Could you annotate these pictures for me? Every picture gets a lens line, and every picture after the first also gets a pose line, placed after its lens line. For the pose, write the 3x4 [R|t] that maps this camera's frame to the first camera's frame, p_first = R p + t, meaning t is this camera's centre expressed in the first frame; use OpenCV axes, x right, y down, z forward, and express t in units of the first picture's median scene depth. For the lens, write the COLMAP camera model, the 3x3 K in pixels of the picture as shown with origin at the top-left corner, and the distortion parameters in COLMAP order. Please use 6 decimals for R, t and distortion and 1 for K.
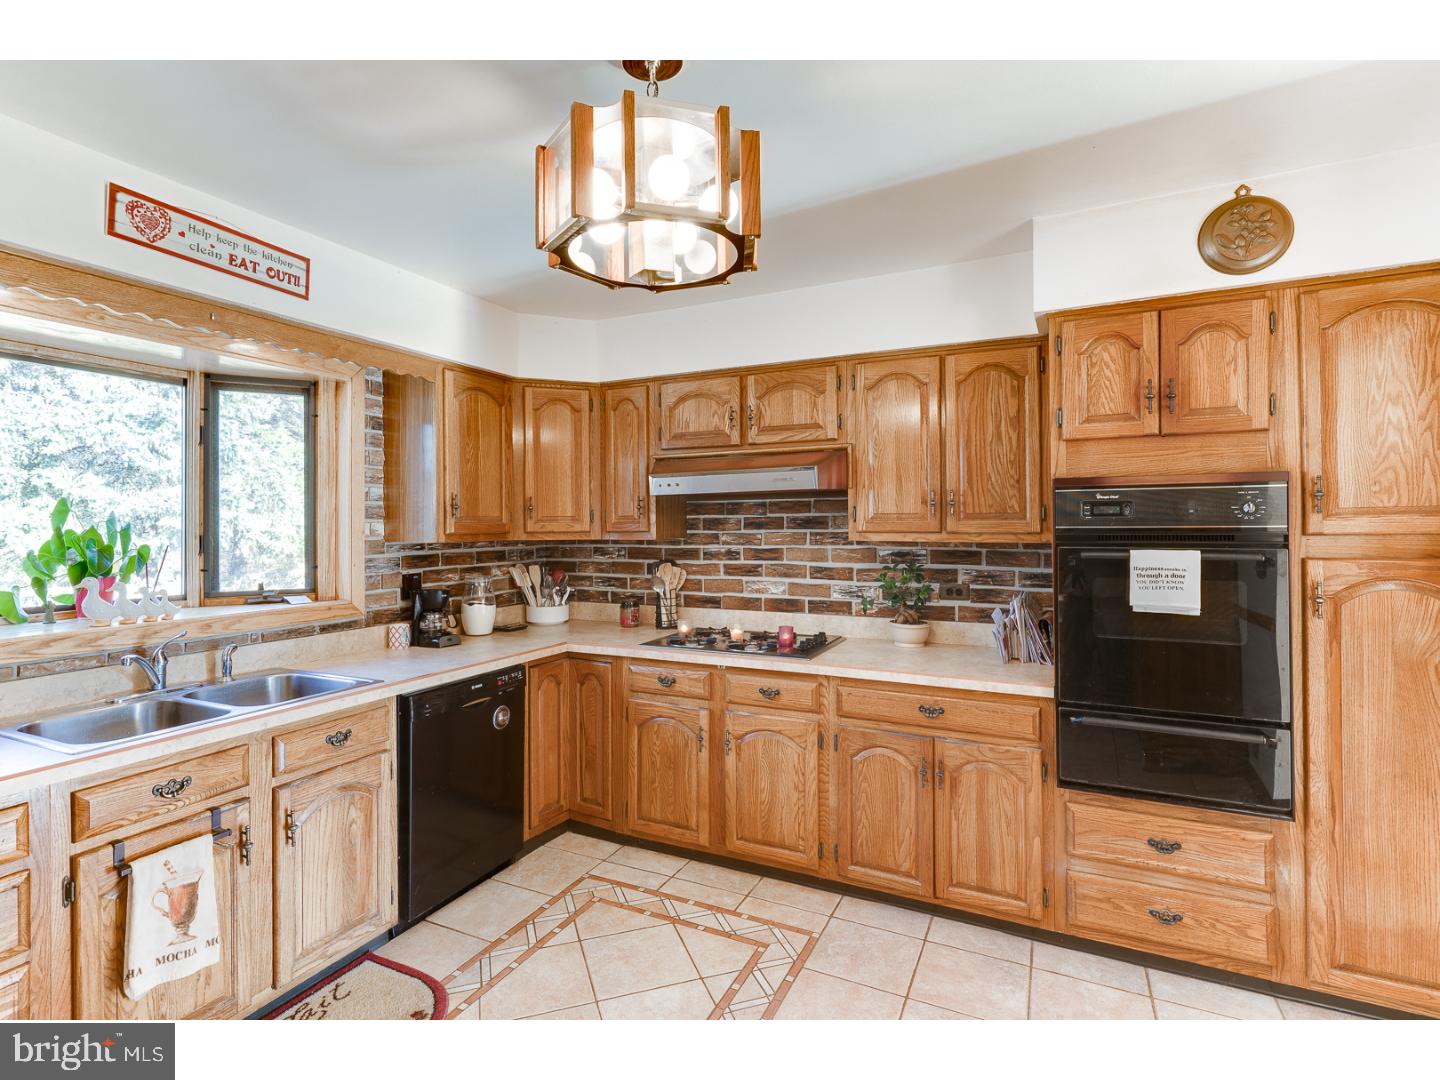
lens RADIAL K [[706.7, 0, 717.9], [0, 706.7, 528.0], [0, 0, 1]] dist [-0.002642, 0.002096]
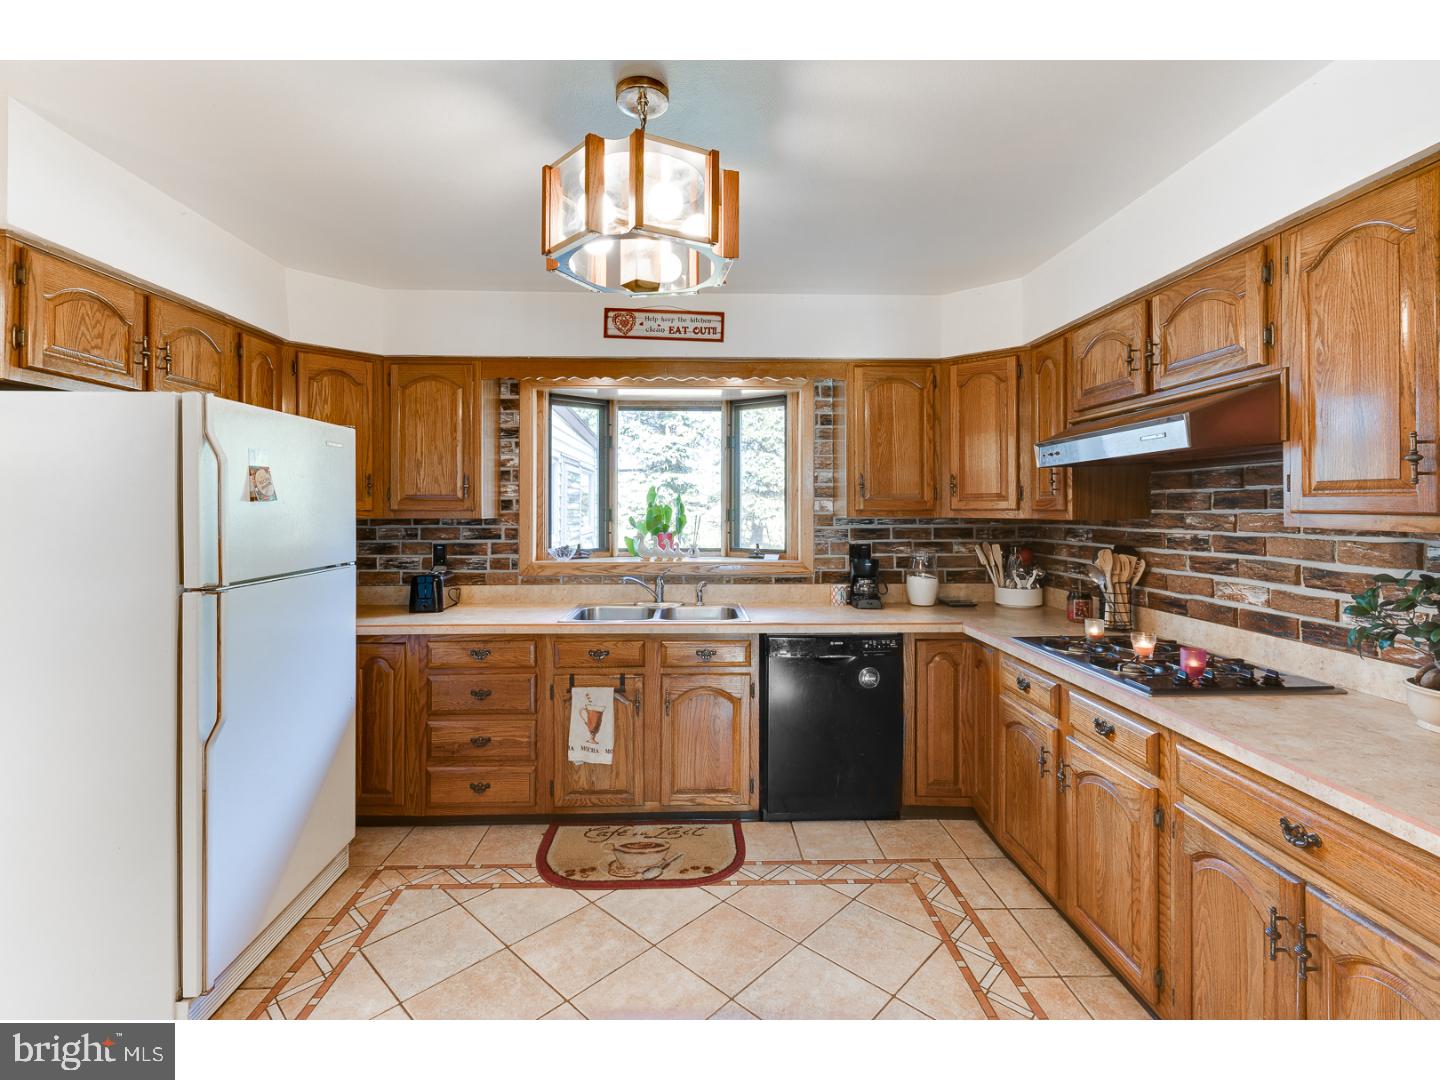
lens RADIAL K [[665.8, 0, 719.7], [0, 665.8, 512.4], [0, 0, 1]] dist [-0.001200, 0.001051]
pose [[0.464778, 0.012231, -0.885343, 0.459518], [-0.006697, 0.999925, 0.010298, 0.002621], [0.885402, 0.001143, 0.464825, 0.291666]]
